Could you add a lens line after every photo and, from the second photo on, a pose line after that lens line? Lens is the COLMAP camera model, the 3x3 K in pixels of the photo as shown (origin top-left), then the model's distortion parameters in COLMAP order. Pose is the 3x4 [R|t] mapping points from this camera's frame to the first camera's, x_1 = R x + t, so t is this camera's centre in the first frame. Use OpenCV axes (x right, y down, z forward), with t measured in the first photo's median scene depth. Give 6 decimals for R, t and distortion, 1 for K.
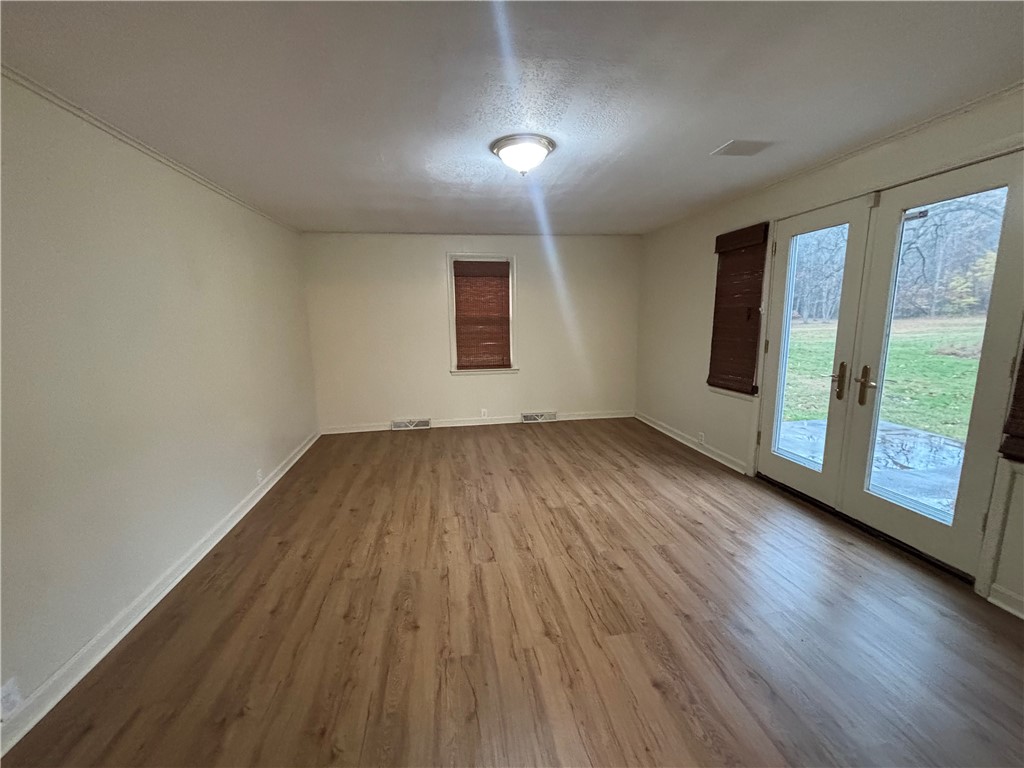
lens RADIAL K [[412.8, 0, 510.0], [0, 412.8, 383.6], [0, 0, 1]] dist [-0.000207, 0.000626]
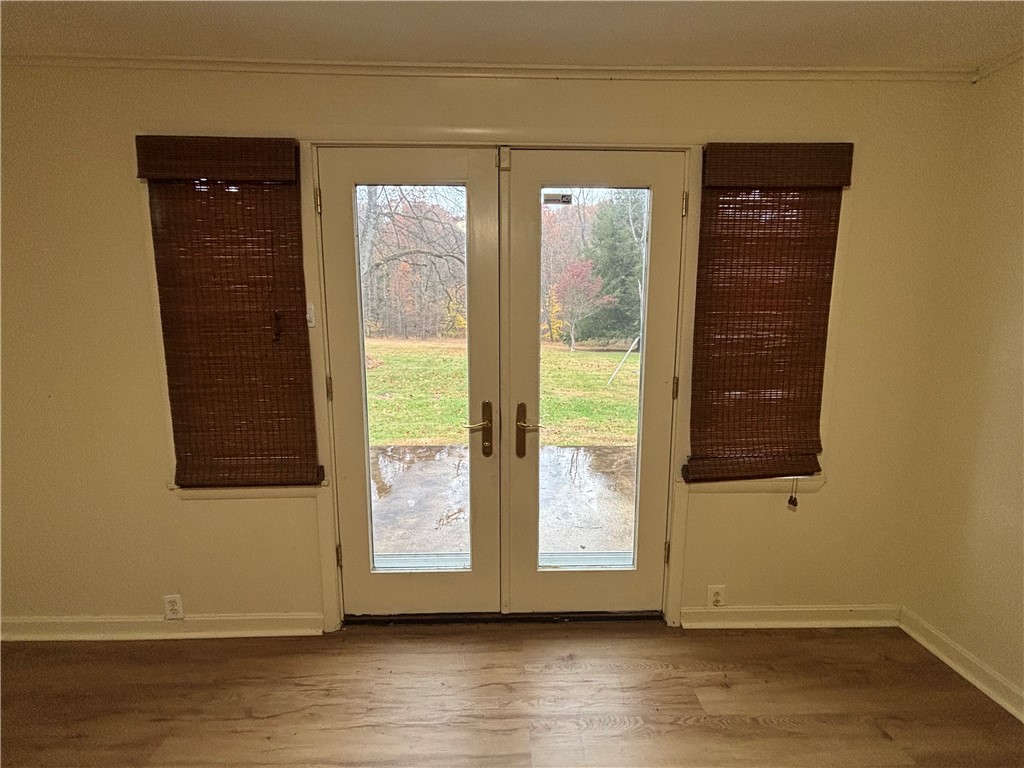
lens RADIAL K [[412.8, 0, 510.0], [0, 412.8, 383.6], [0, 0, 1]] dist [-0.000207, 0.000626]
pose [[0.129436, -0.116670, 0.984700, 0.139211], [0.153766, 0.983403, 0.096304, -0.115914], [-0.979593, 0.138948, 0.145228, 0.726479]]
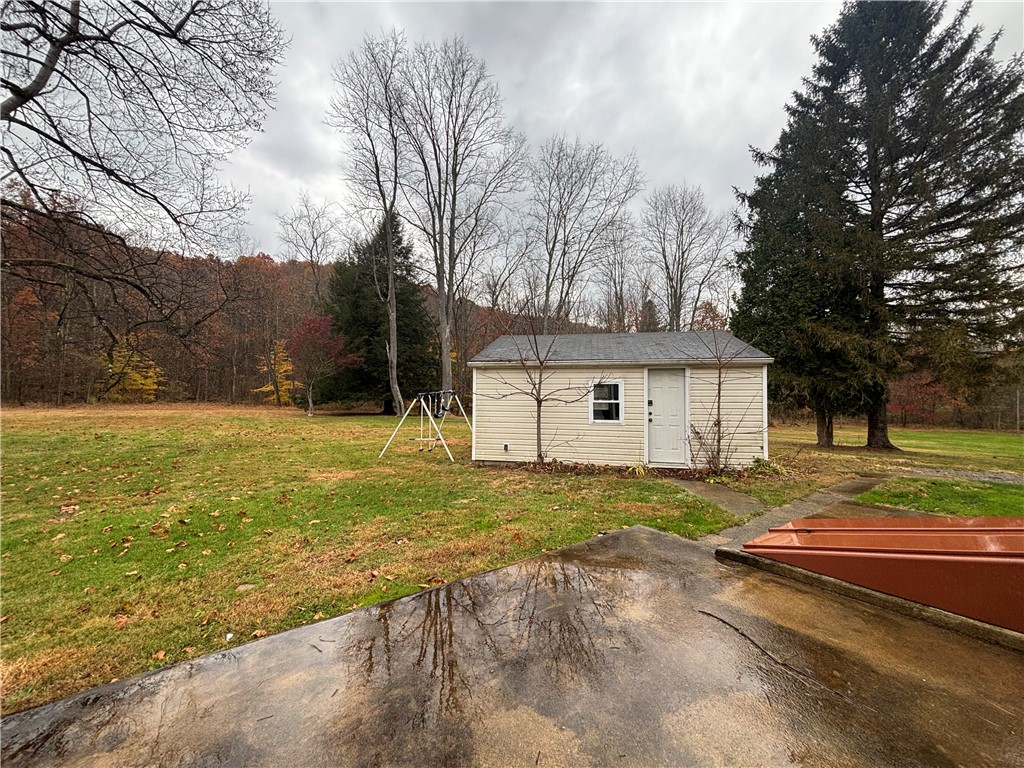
lens RADIAL K [[412.8, 0, 510.0], [0, 412.8, 383.6], [0, 0, 1]] dist [-0.000207, 0.000626]
pose [[-0.470378, 0.030745, 0.881929, 0.929262], [0.142511, 0.988921, 0.041533, -0.128384], [-0.870882, 0.145221, -0.469549, 0.923852]]
